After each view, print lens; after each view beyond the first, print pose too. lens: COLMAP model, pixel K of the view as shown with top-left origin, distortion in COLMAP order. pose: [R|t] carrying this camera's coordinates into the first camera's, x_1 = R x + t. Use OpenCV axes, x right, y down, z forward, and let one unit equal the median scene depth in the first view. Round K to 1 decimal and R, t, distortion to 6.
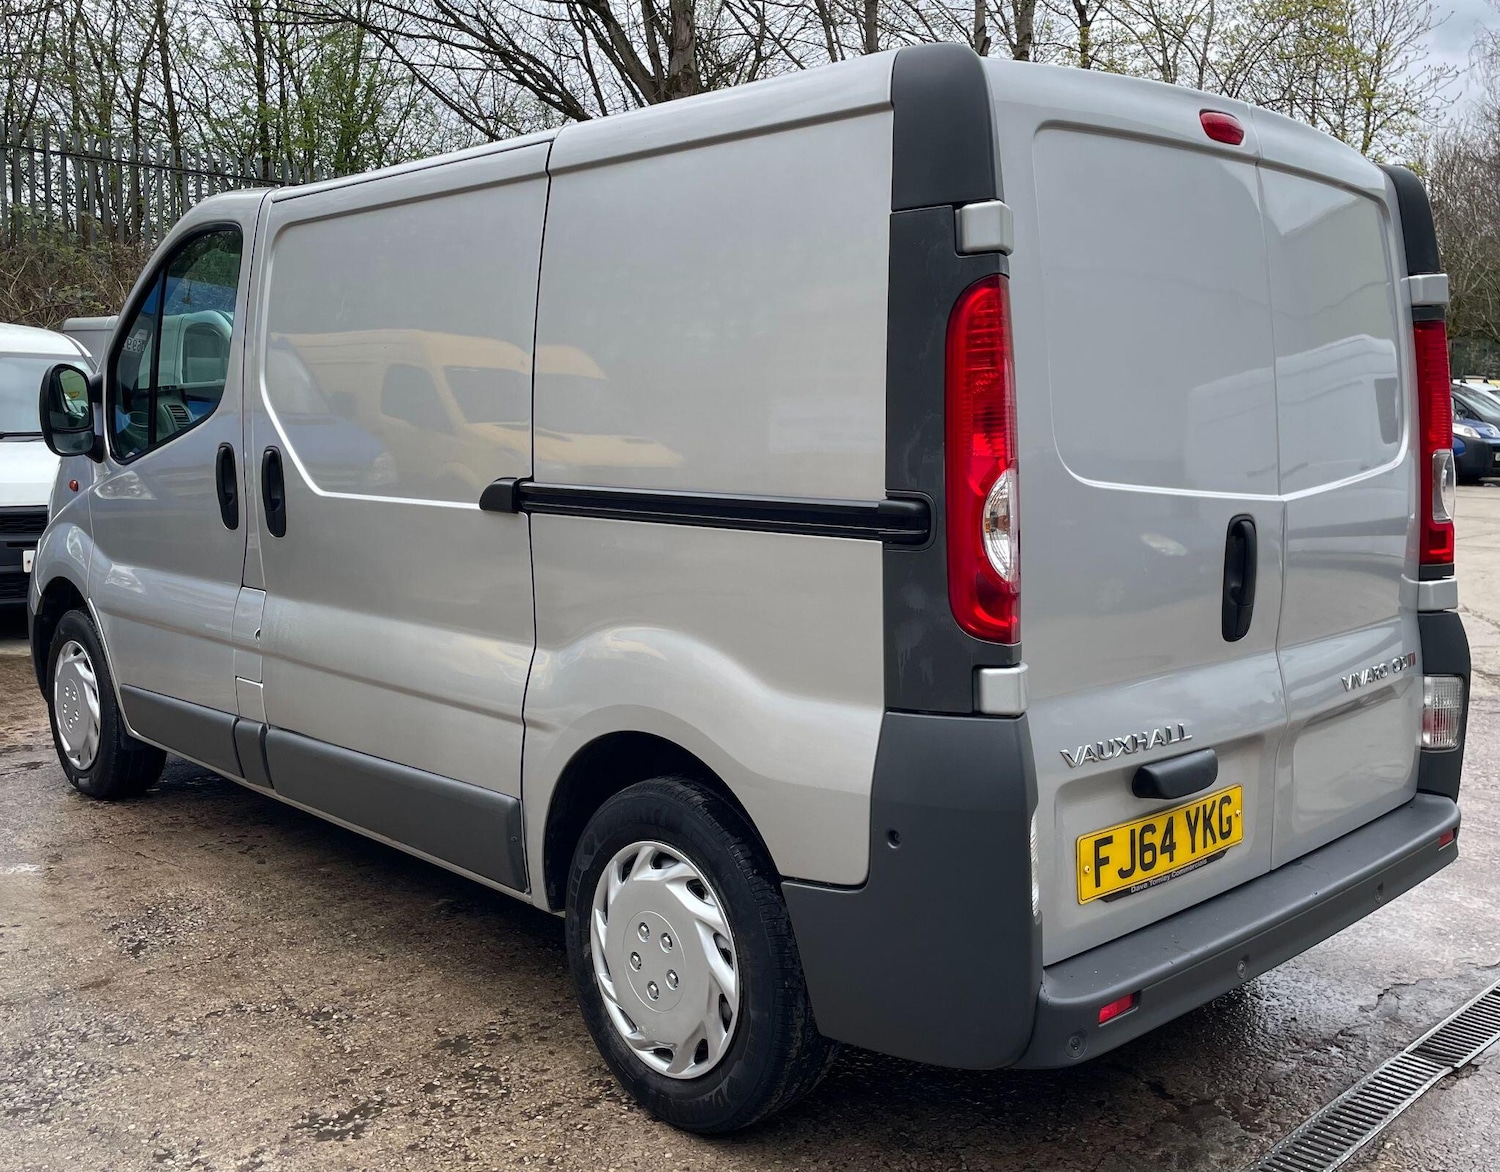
lens RADIAL K [[1392.9, 0, 768.4], [0, 1392.9, 556.7], [0, 0, 1]] dist [0.058906, -0.008413]
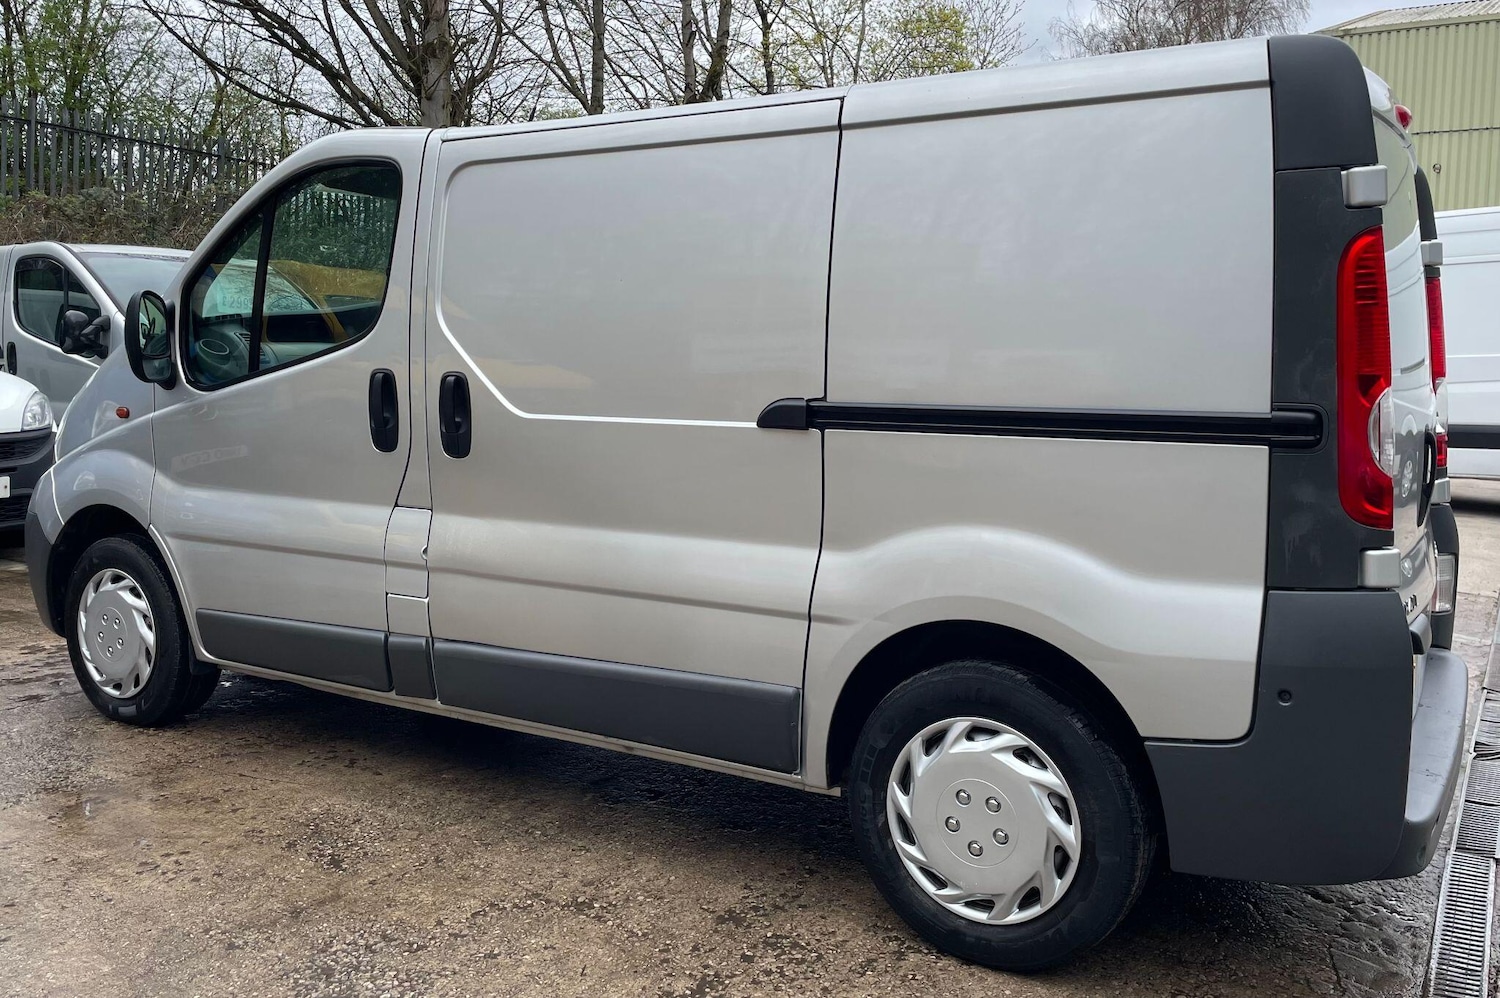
lens RADIAL K [[1234.1, 0, 747.4], [0, 1234.1, 459.0], [0, 0, 1]] dist [0.084526, -0.095834]
pose [[0.969951, -0.010872, 0.243059, -0.481261], [0.015745, 0.999712, -0.018111, 0.009667], [-0.242792, 0.021394, 0.969842, 0.059043]]
